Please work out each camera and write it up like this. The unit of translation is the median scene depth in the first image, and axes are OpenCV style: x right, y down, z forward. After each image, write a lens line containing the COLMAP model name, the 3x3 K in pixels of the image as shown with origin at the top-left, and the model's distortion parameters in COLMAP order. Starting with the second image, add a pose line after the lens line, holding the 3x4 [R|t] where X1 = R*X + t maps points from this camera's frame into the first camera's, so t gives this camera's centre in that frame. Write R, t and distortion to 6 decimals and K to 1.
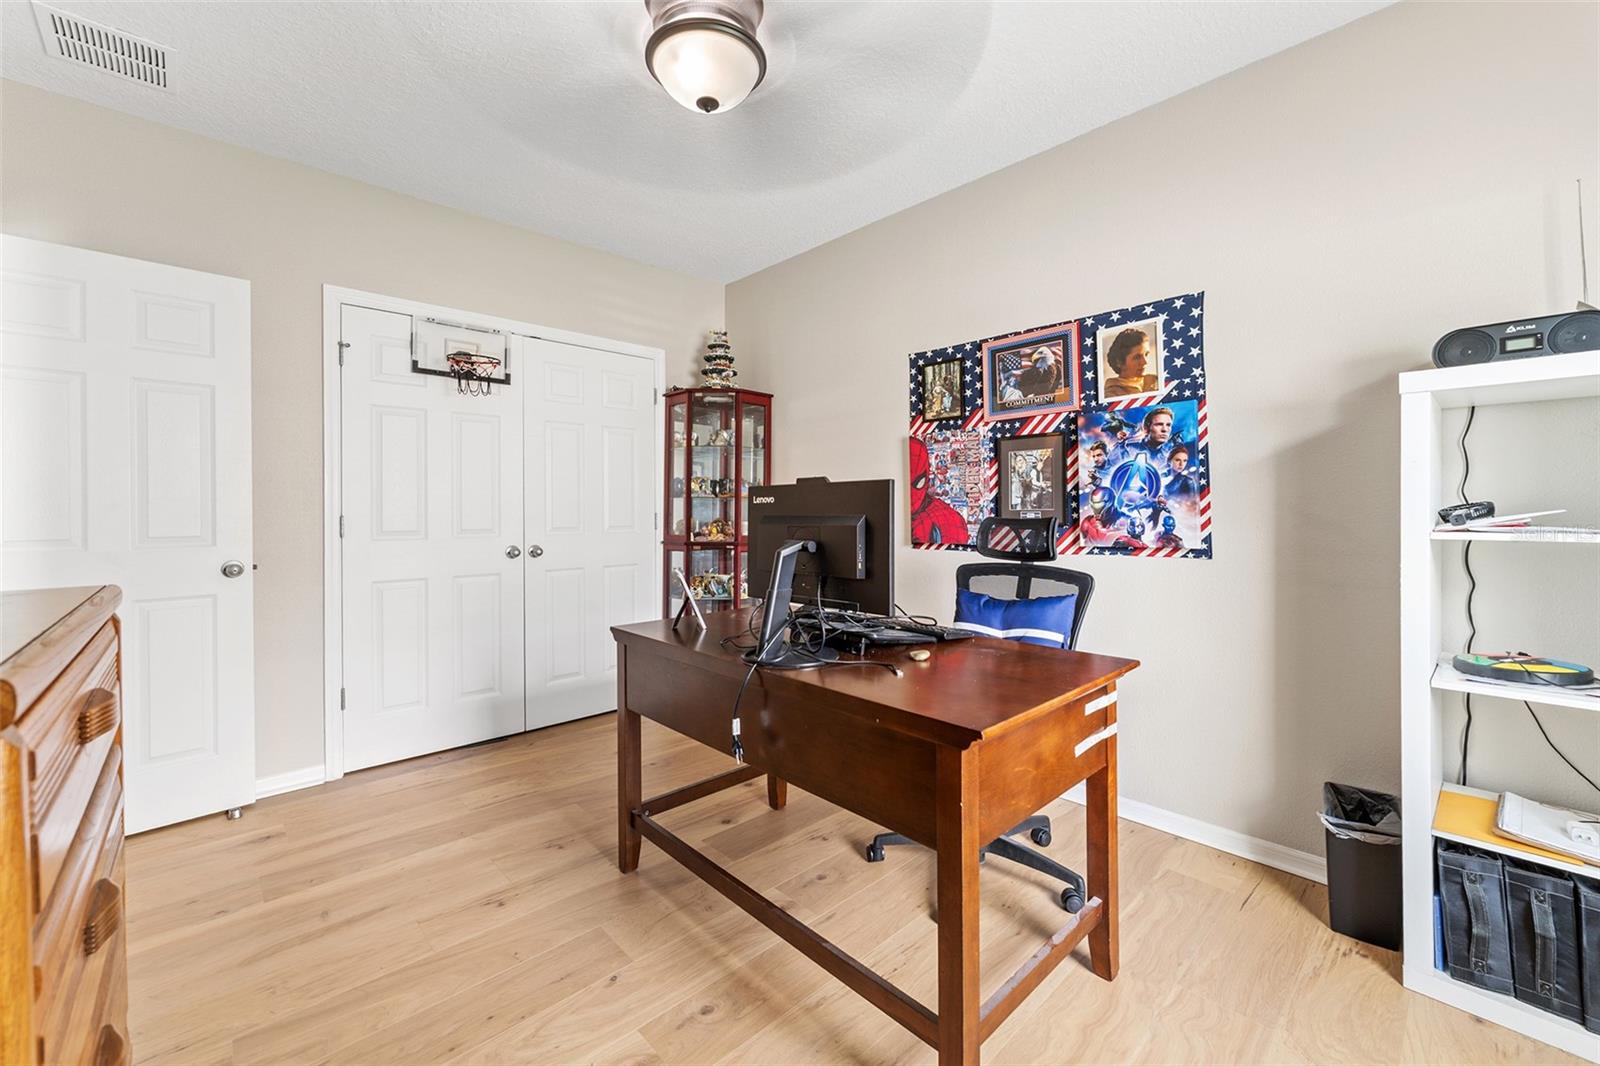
lens RADIAL K [[632.7, 0, 802.4], [0, 632.7, 508.8], [0, 0, 1]] dist [-0.001159, -0.000105]
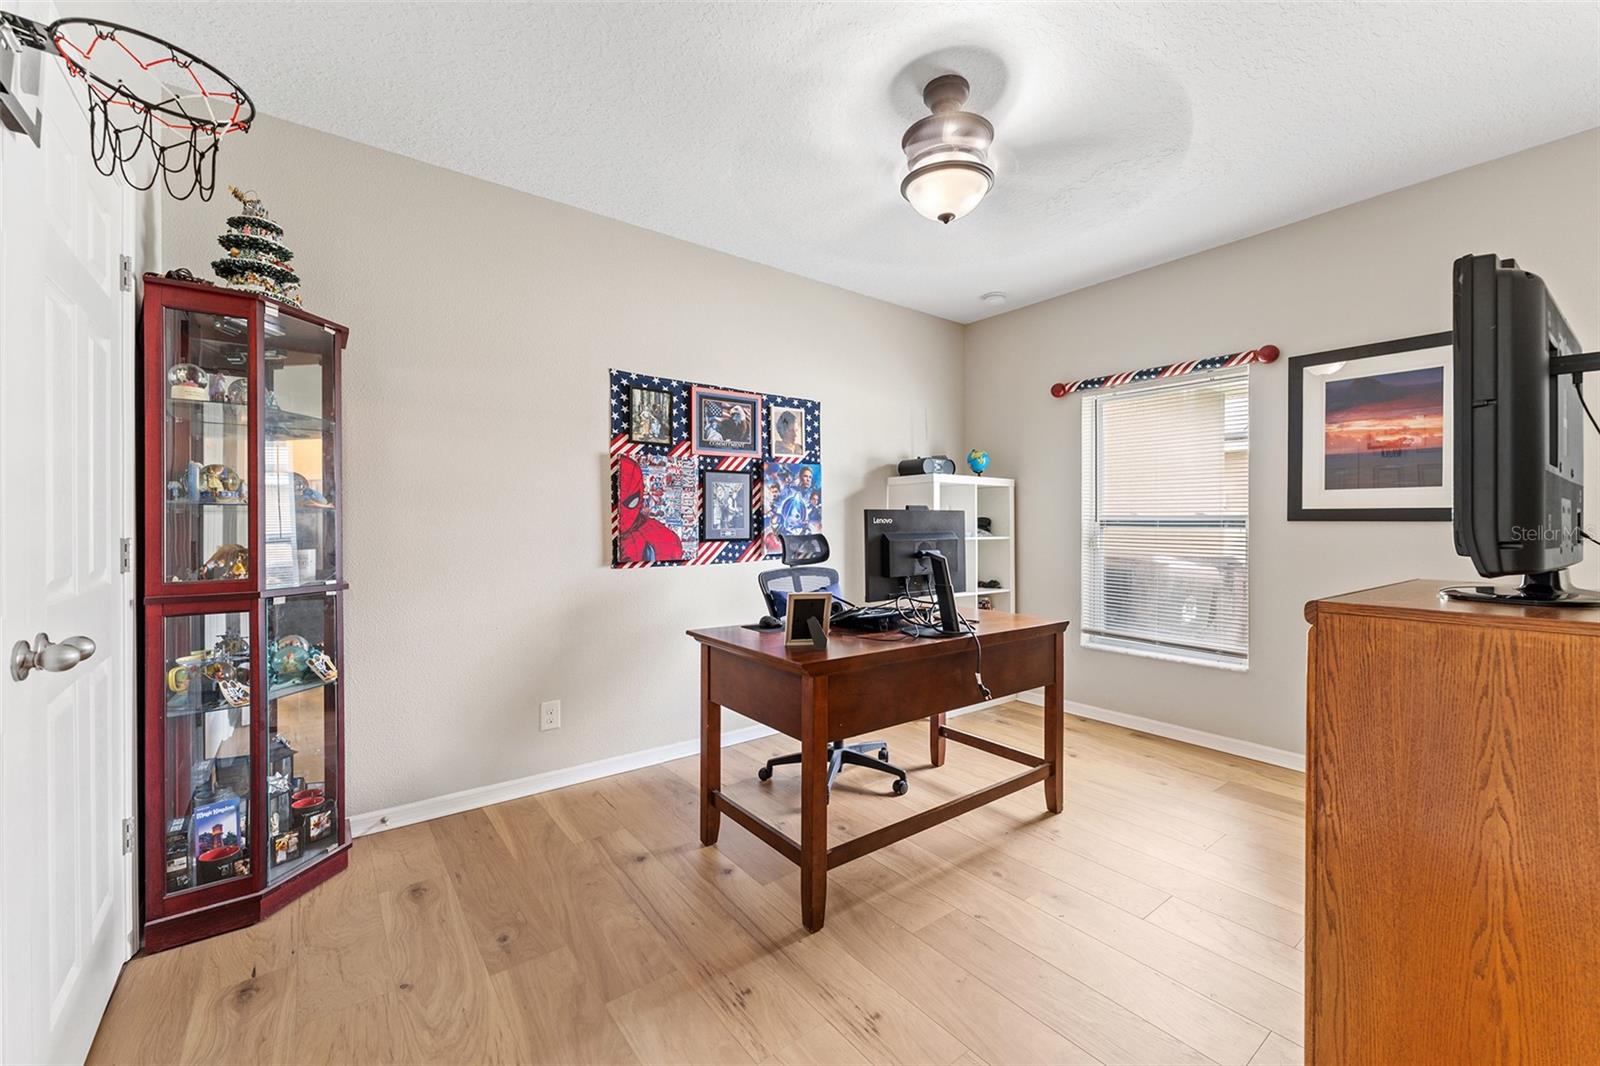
lens RADIAL K [[643.9, 0, 804.8], [0, 643.9, 525.4], [0, 0, 1]] dist [-0.001086, -0.000095]
pose [[0.107211, 0.005352, 0.994222, -0.899602], [-0.000482, 0.999986, -0.005331, 0.001002], [-0.994236, 0.000092, 0.107212, 0.689007]]
